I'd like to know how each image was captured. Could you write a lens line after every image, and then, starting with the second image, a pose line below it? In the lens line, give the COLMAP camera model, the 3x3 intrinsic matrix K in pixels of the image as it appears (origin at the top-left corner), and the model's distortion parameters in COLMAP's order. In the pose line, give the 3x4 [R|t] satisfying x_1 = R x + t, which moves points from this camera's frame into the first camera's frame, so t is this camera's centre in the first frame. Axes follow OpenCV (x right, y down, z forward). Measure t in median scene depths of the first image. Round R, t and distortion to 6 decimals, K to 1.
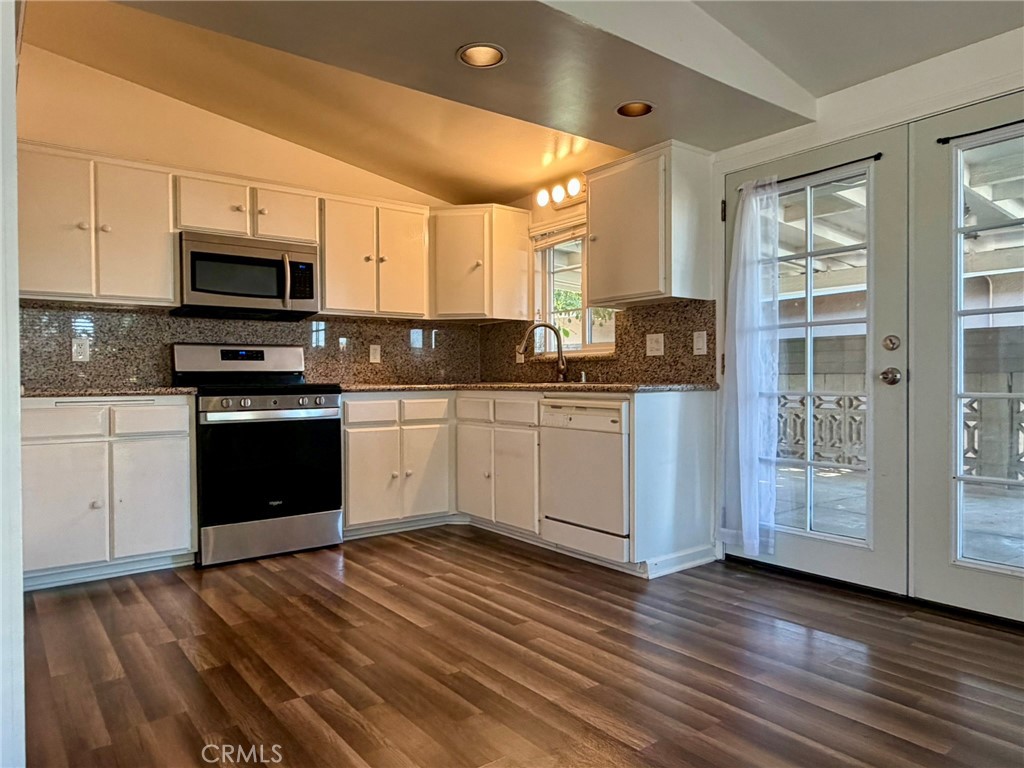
lens RADIAL K [[673.6, 0, 508.6], [0, 673.6, 382.1], [0, 0, 1]] dist [-0.000062, 0.000601]
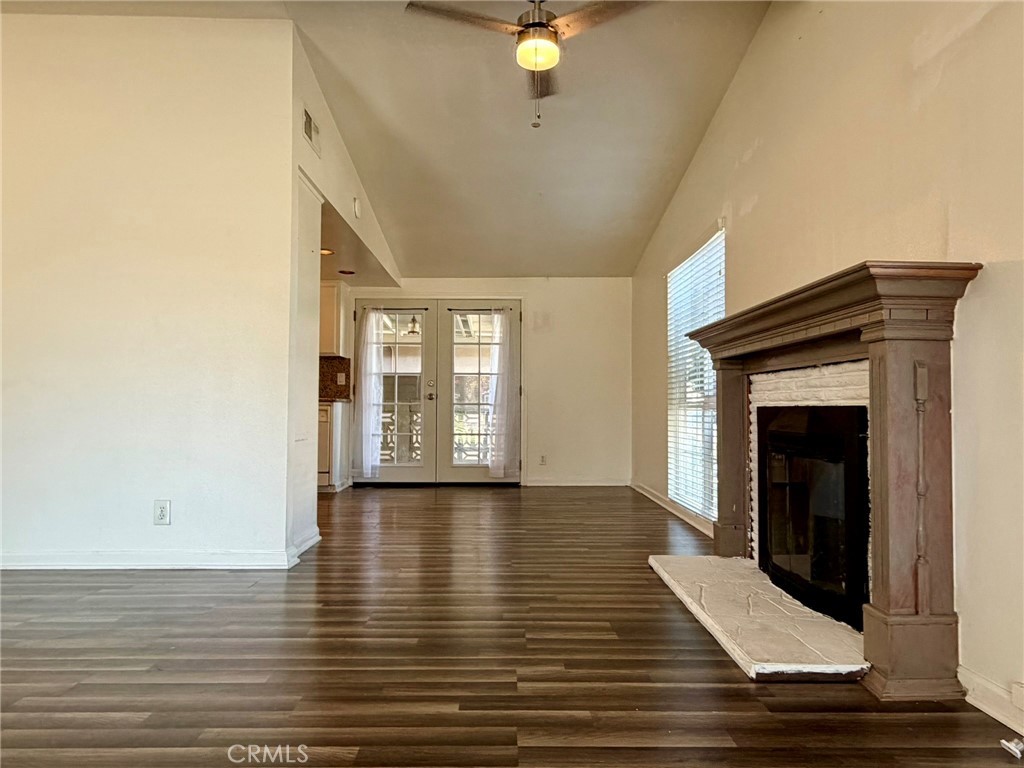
lens RADIAL K [[673.6, 0, 506.2], [0, 673.6, 388.5], [0, 0, 1]] dist [-0.000062, 0.000601]
pose [[0.591457, 0.036312, 0.805519, -1.298953], [-0.006441, 0.999166, -0.040312, 0.059937], [-0.806311, 0.018655, 0.591197, -0.723864]]
